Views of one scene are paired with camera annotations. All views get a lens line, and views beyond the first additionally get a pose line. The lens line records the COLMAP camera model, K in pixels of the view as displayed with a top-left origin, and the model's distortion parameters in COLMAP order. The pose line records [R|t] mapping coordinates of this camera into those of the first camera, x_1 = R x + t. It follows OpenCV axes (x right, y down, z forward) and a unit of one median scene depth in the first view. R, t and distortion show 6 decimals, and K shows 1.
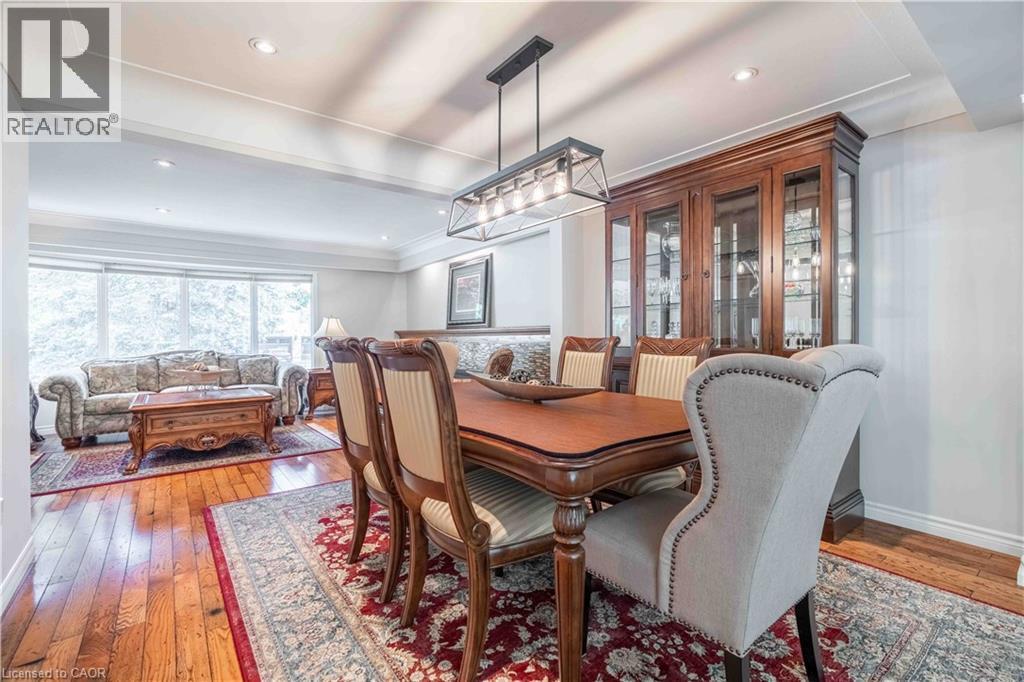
lens RADIAL K [[460.0, 0, 514.2], [0, 460.0, 340.1], [0, 0, 1]] dist [-0.011308, 0.000368]
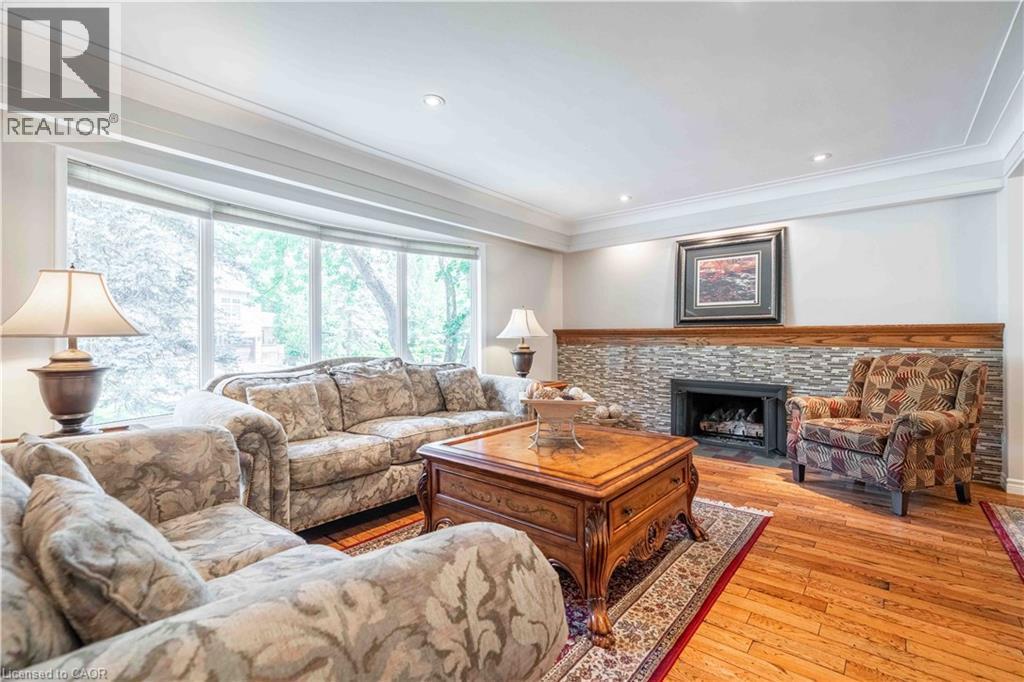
lens RADIAL K [[460.0, 0, 514.2], [0, 460.0, 340.1], [0, 0, 1]] dist [-0.011308, 0.000368]
pose [[0.974999, 0.007820, 0.222070, -0.717327], [-0.007457, 0.999969, -0.002472, -0.000125], [-0.222082, 0.000754, 0.975028, 0.403218]]
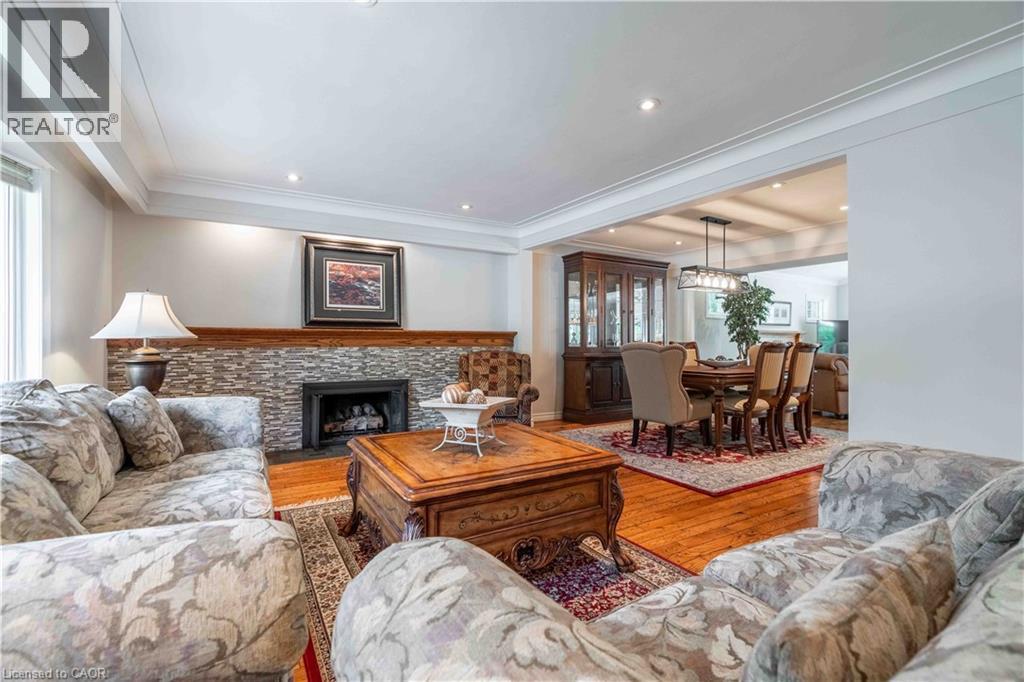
lens RADIAL K [[460.0, 0, 514.2], [0, 460.0, 340.1], [0, 0, 1]] dist [-0.011308, 0.000368]
pose [[0.109893, 0.008904, 0.993904, -1.016337], [-0.000660, 0.999960, -0.008885, -0.000300], [-0.993943, 0.000320, 0.109894, 0.751740]]
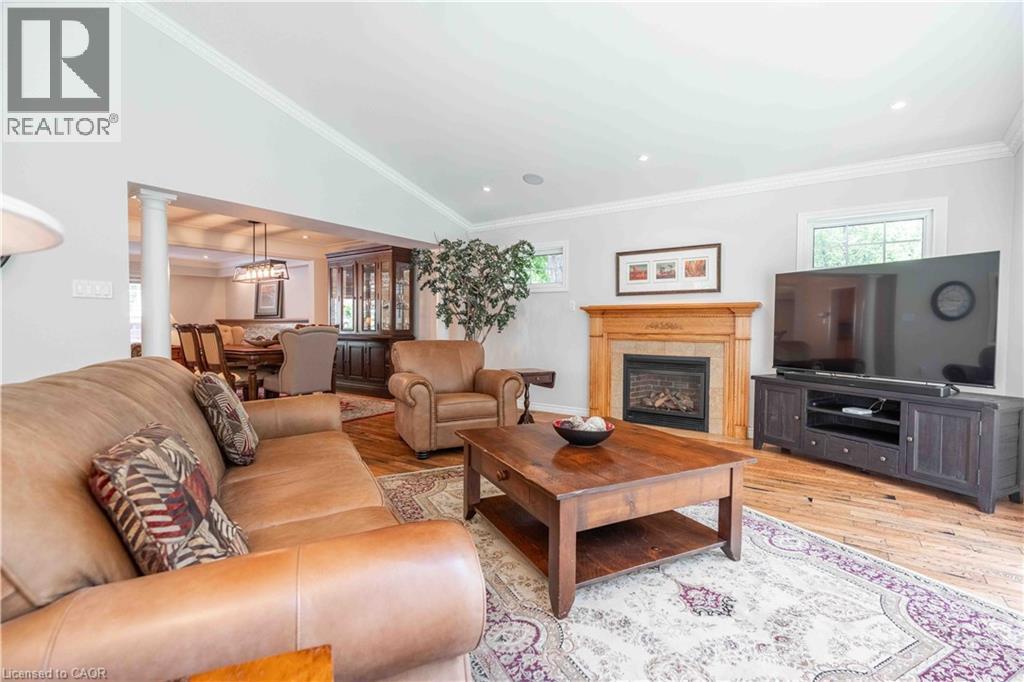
lens RADIAL K [[460.0, 0, 514.2], [0, 460.0, 340.1], [0, 0, 1]] dist [-0.011308, 0.000368]
pose [[0.954516, 0.005054, 0.298117, 0.255622], [-0.012774, 0.999631, 0.023955, -0.000933], [-0.297886, -0.026674, 0.954229, -0.808487]]
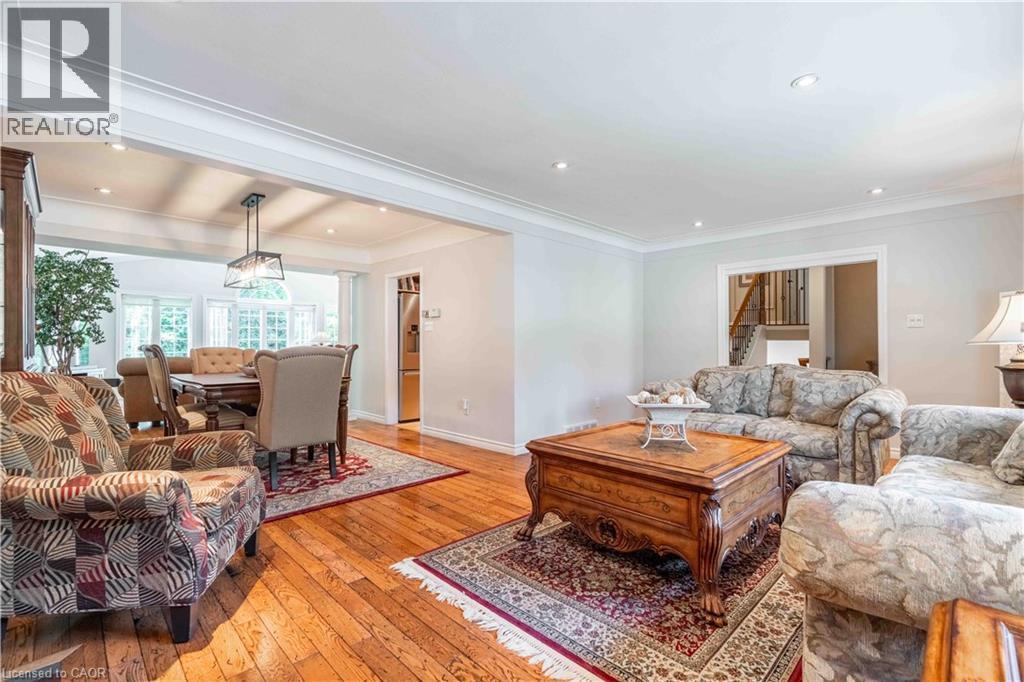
lens RADIAL K [[460.0, 0, 514.2], [0, 460.0, 340.1], [0, 0, 1]] dist [-0.011308, 0.000368]
pose [[-0.991861, 0.005088, -0.127224, -0.355828], [0.005930, 0.999963, -0.006246, -0.006819], [0.127188, -0.006950, -0.991854, 1.305381]]
